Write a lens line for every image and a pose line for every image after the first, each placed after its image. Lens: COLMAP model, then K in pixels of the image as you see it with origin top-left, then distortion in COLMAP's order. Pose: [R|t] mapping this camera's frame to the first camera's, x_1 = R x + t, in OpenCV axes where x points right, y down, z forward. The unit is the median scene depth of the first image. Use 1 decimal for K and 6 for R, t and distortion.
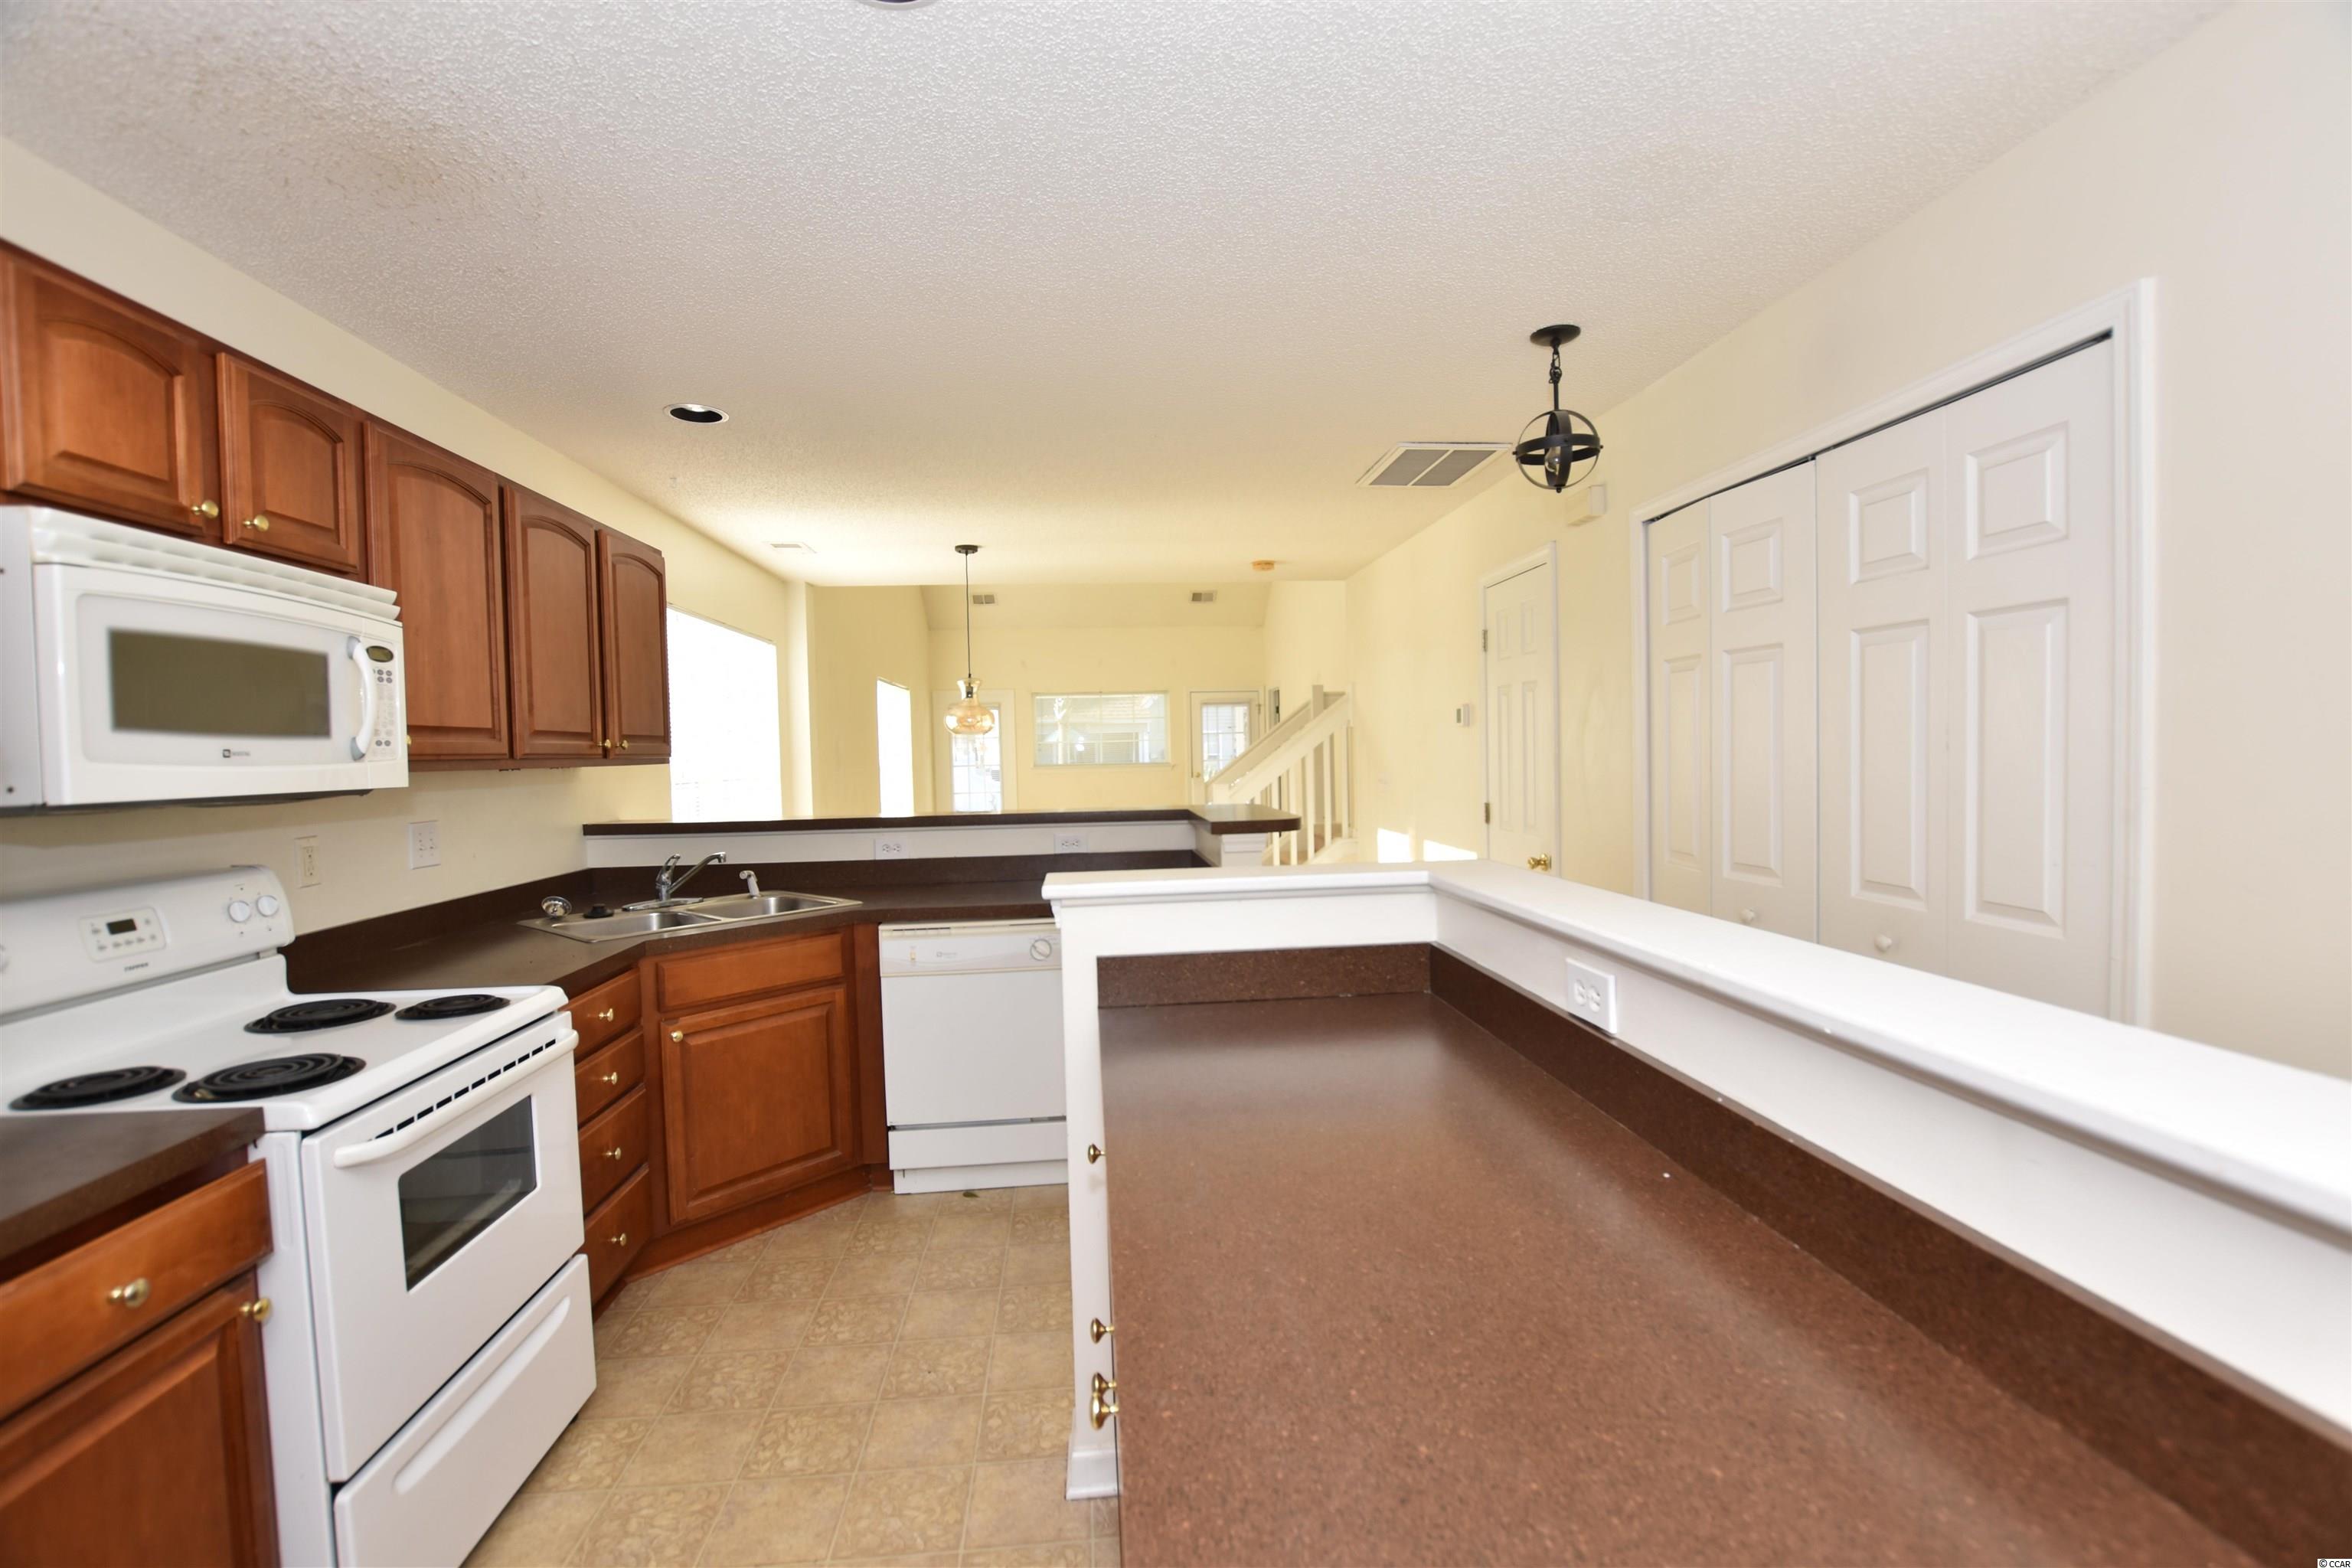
lens RADIAL K [[1042.5, 0, 1188.5], [0, 1042.5, 797.4], [0, 0, 1]] dist [-0.035112, 0.005911]
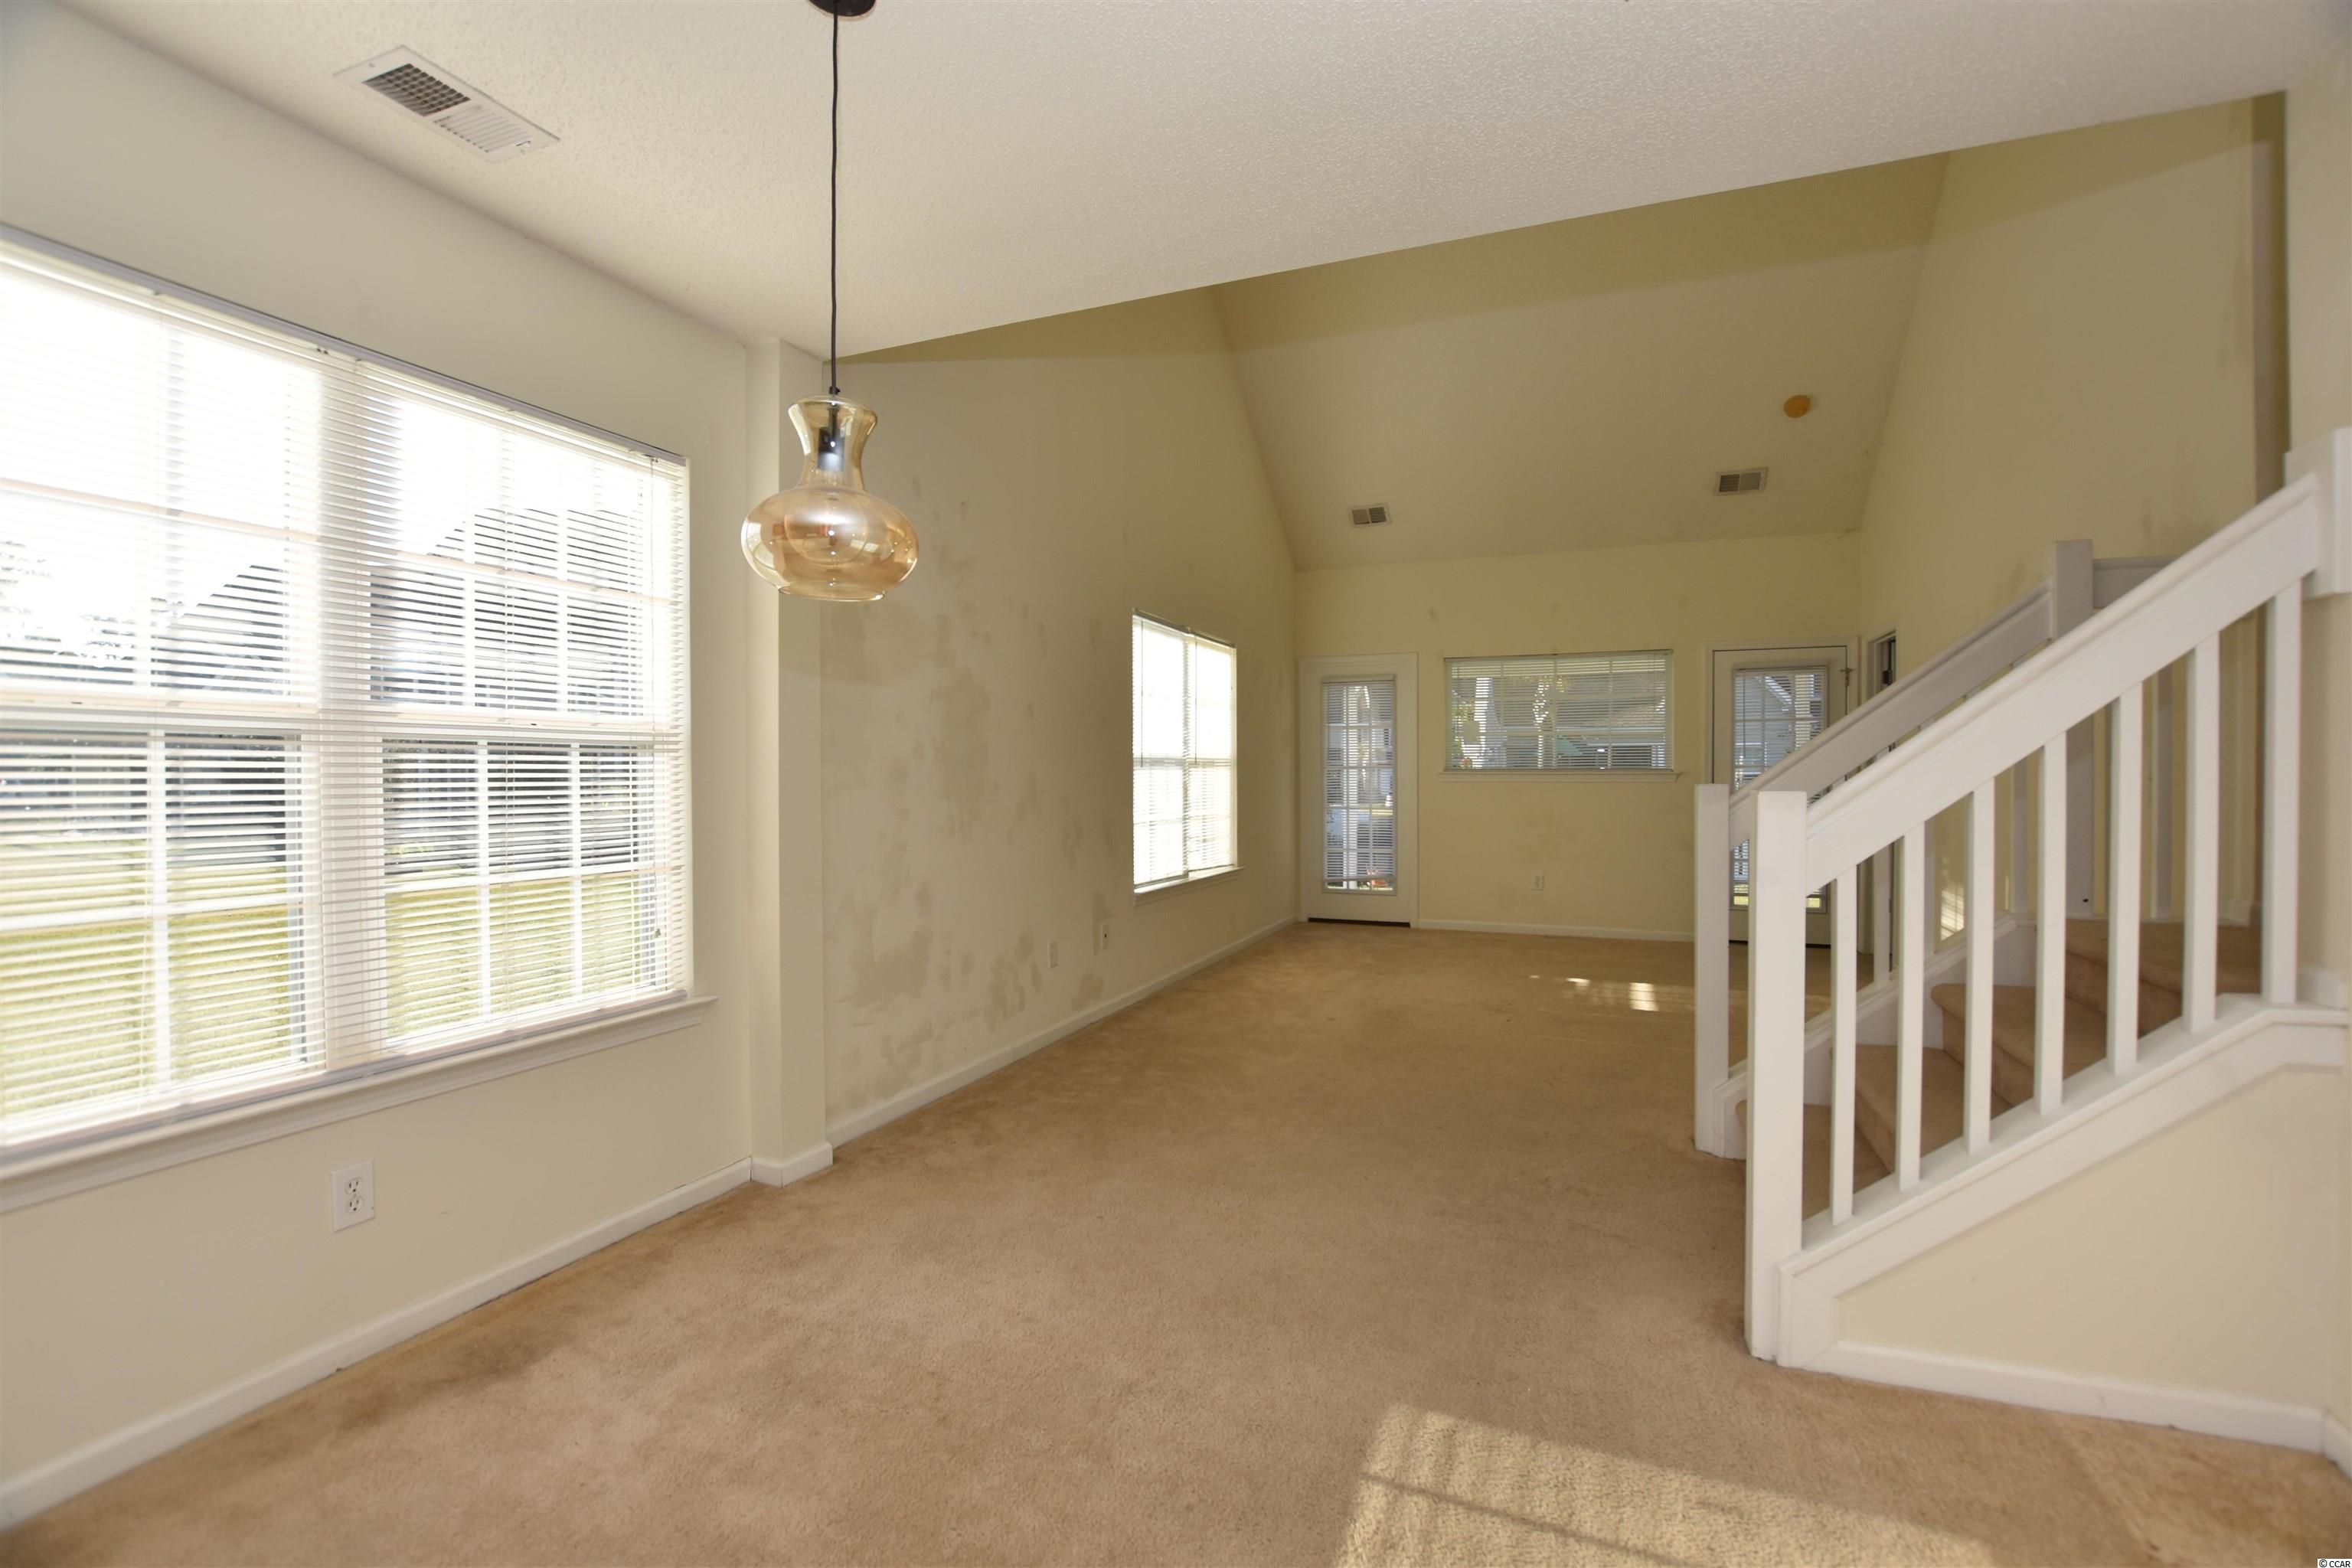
lens RADIAL K [[1042.5, 0, 1187.3], [0, 1042.5, 805.3], [0, 0, 1]] dist [-0.035112, 0.005911]
pose [[0.889782, 0.030043, -0.455397, 0.031555], [-0.034793, 0.999392, -0.002048, -0.006760], [0.455059, 0.017667, 0.890286, 1.770929]]
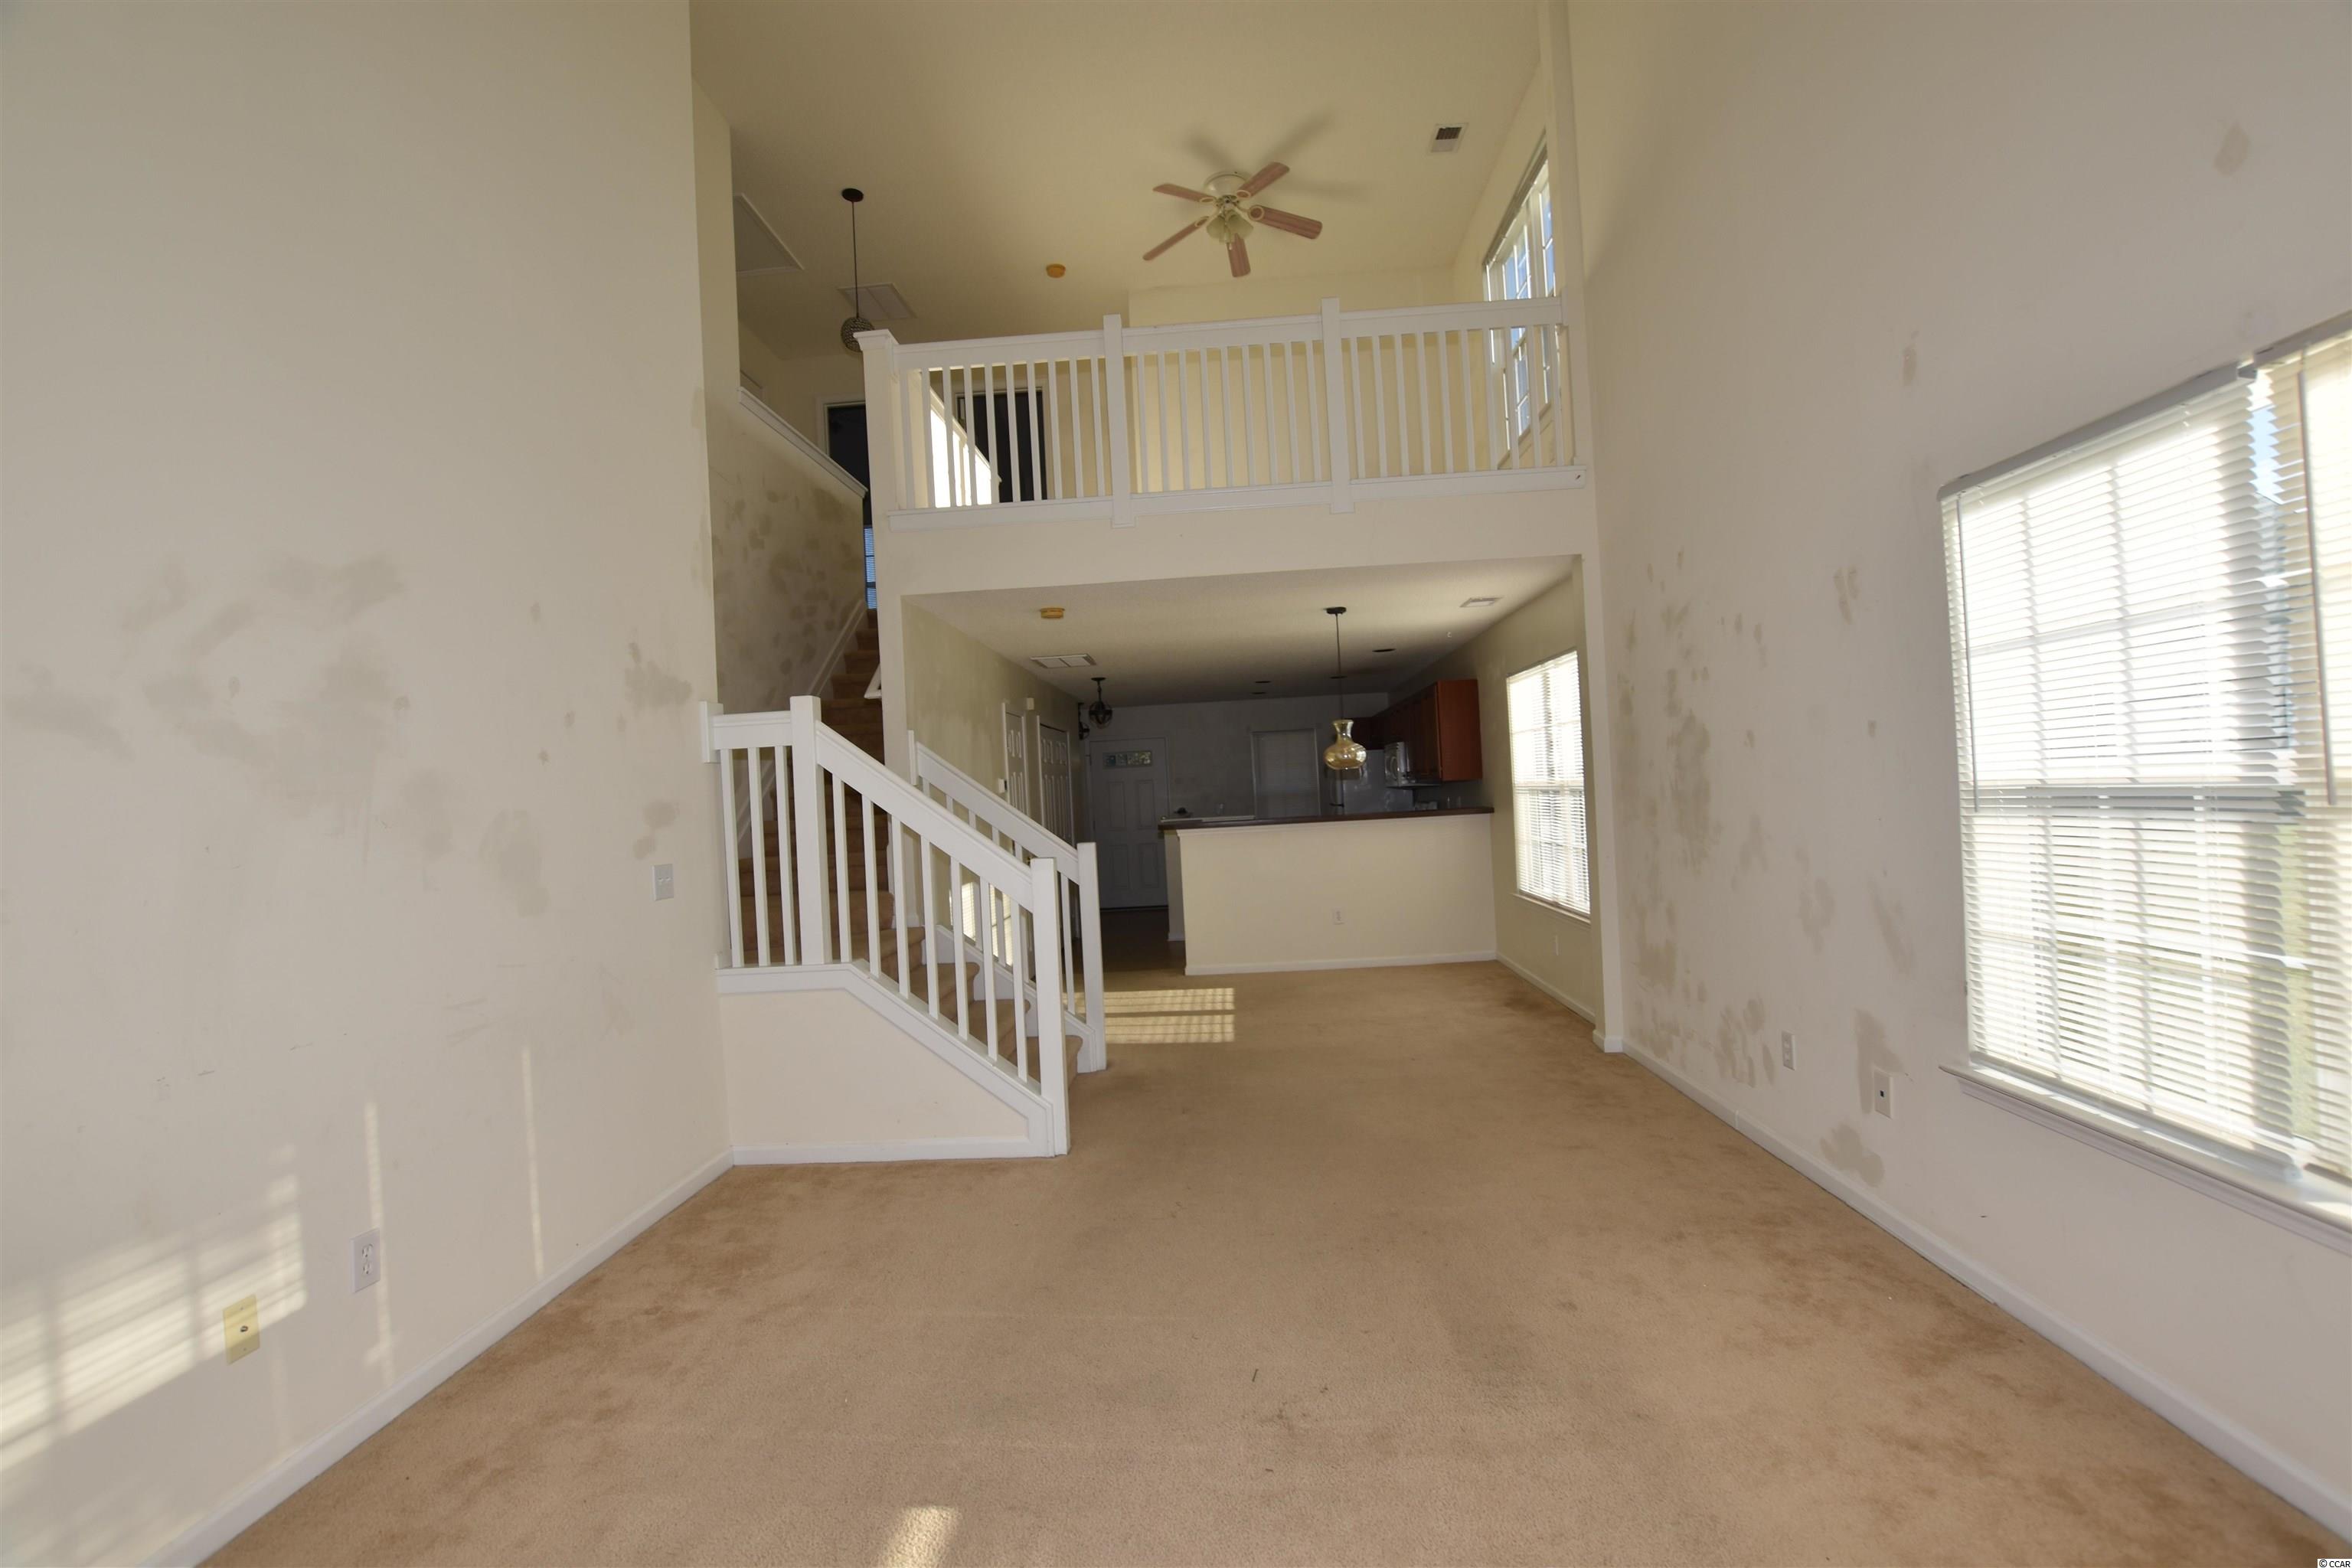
lens RADIAL K [[1042.5, 0, 1176.8], [0, 1042.5, 773.2], [0, 0, 1]] dist [-0.035112, 0.005911]
pose [[-0.985605, 0.074564, 0.151735, -0.467878], [0.078967, 0.996607, 0.023192, -0.223846], [-0.149491, 0.034841, -0.988149, 4.987170]]
